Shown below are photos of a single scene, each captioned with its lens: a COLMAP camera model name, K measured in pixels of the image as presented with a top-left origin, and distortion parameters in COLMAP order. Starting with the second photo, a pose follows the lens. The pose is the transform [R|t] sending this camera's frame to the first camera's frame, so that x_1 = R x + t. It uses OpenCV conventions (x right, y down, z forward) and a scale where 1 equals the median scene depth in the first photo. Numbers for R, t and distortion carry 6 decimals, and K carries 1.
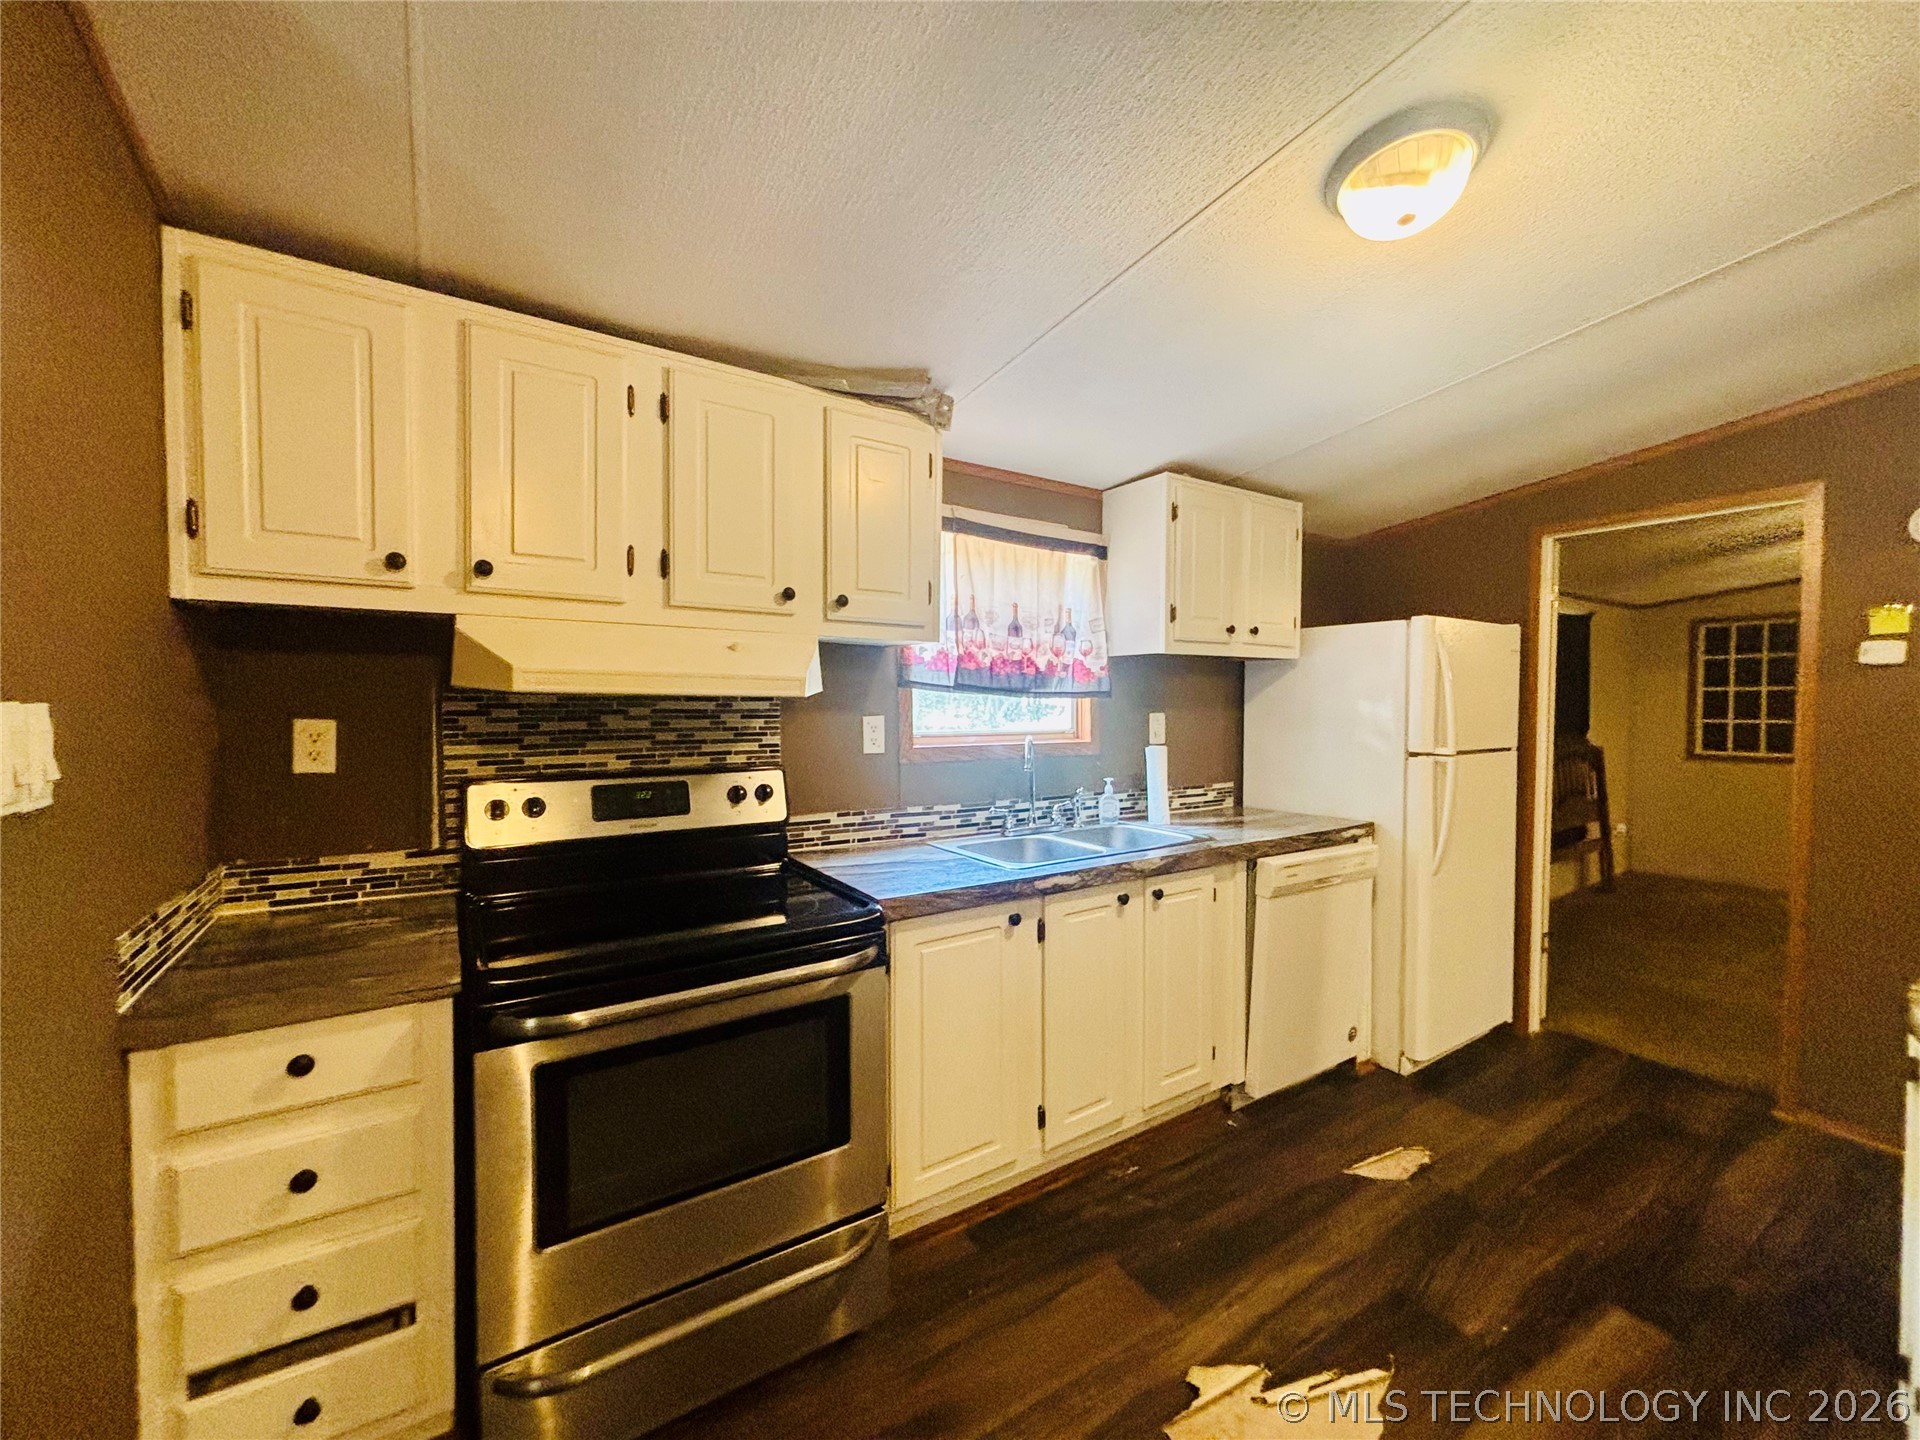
lens RADIAL K [[773.4, 0, 953.2], [0, 773.4, 718.9], [0, 0, 1]] dist [-0.000742, 0.000199]
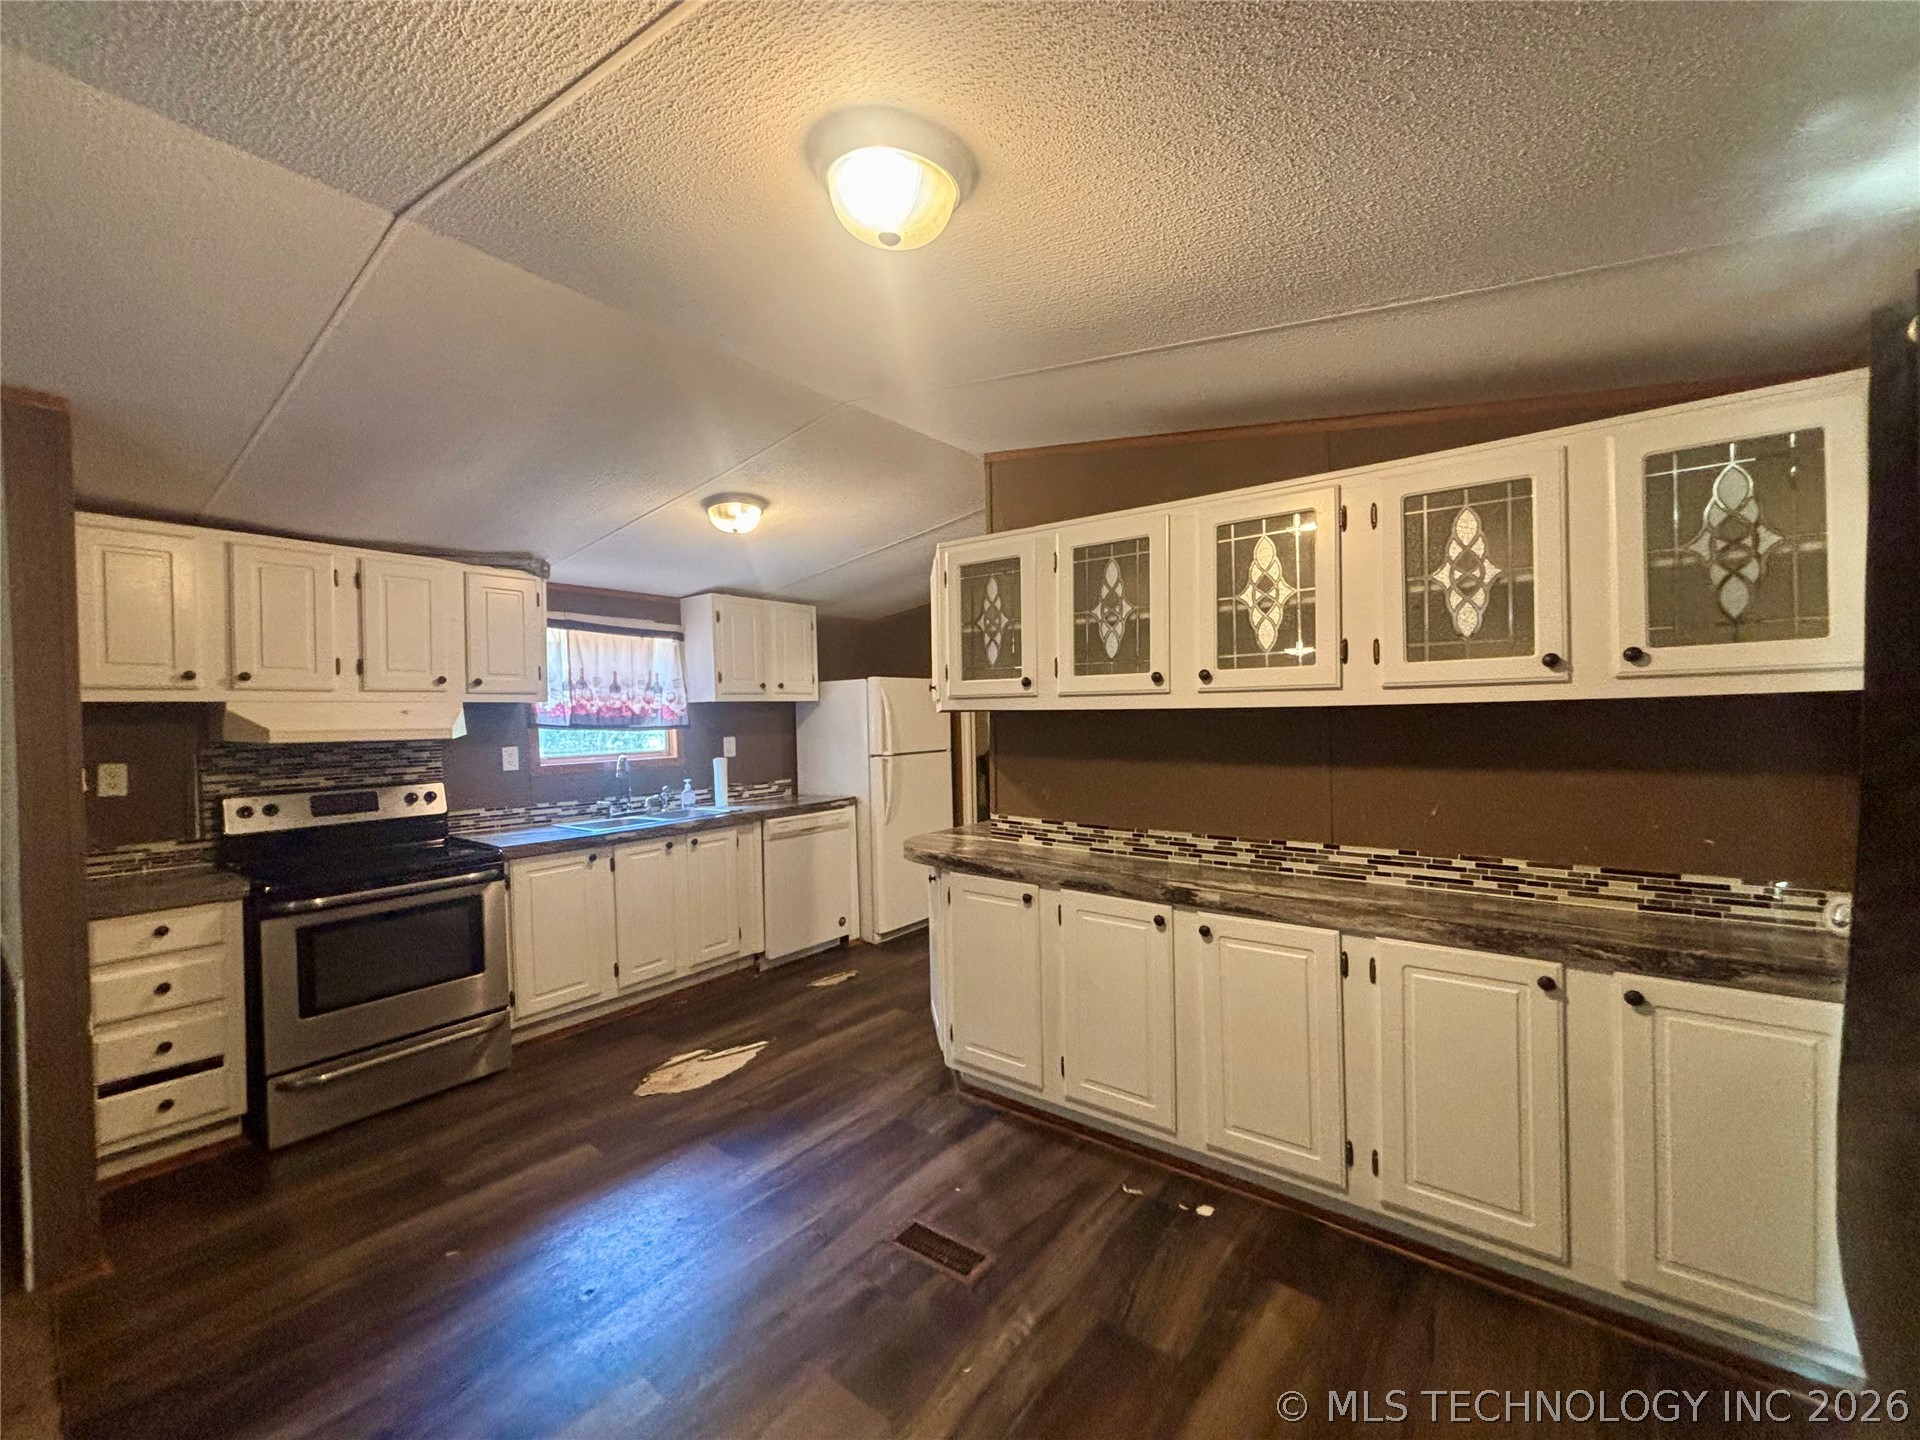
lens RADIAL K [[773.4, 0, 954.5], [0, 773.4, 718.3], [0, 0, 1]] dist [-0.000742, 0.000199]
pose [[0.944899, -0.028439, 0.326124, 0.284339], [0.035919, 0.999211, -0.016937, -0.003115], [-0.325386, 0.027718, 0.945175, -0.947534]]
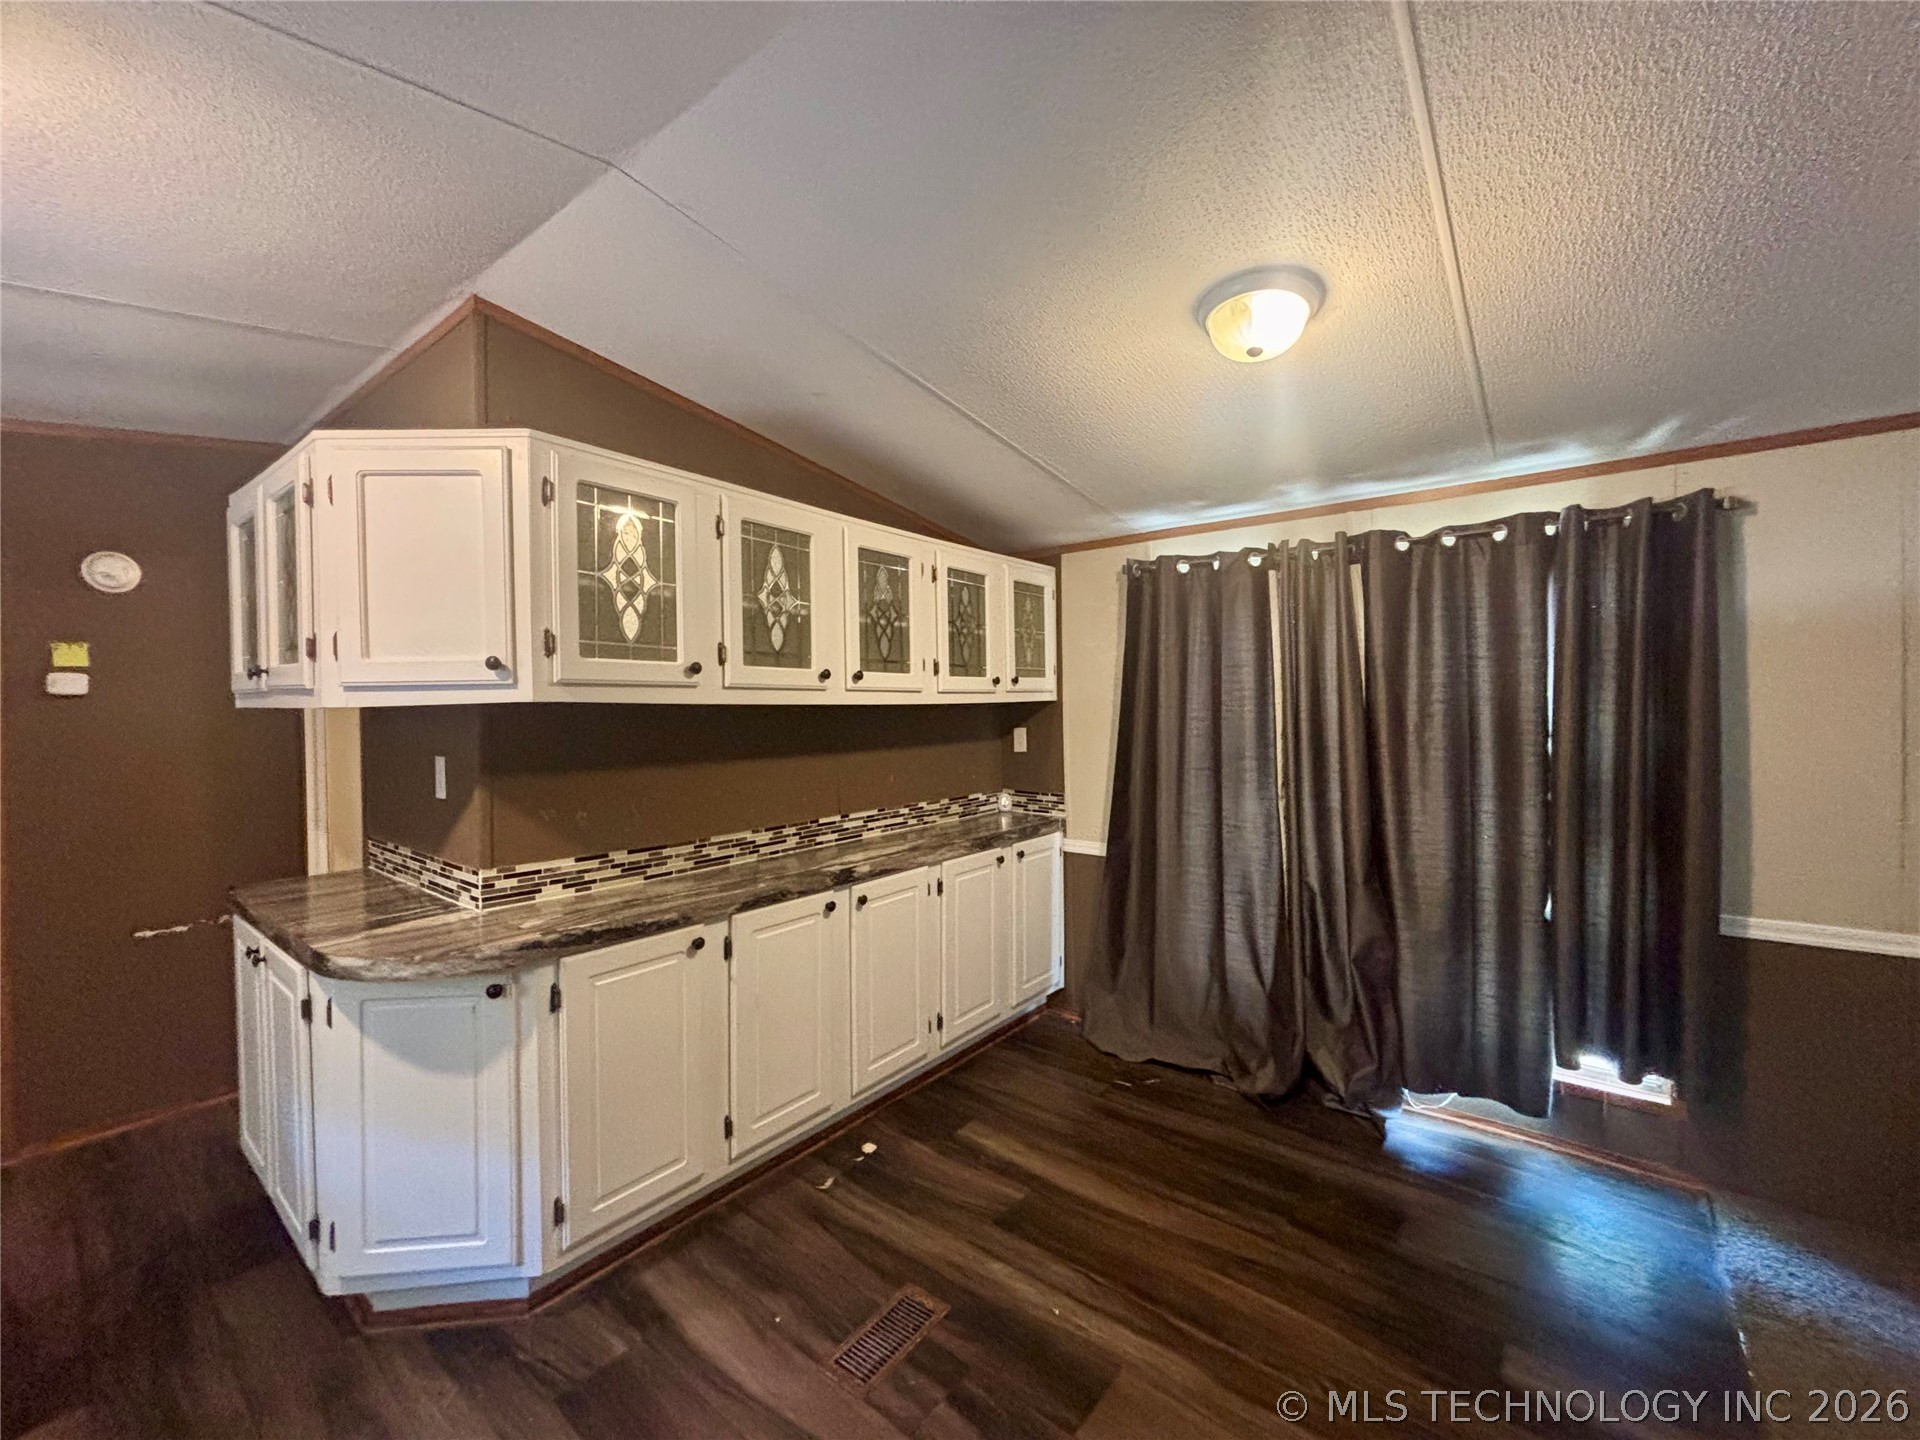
lens RADIAL K [[773.4, 0, 956.0], [0, 773.4, 719.3], [0, 0, 1]] dist [-0.000742, 0.000199]
pose [[-0.316849, -0.024476, 0.948160, -0.241054], [0.034660, 0.998701, 0.037363, -0.039676], [-0.947842, 0.044702, -0.315589, 0.199432]]
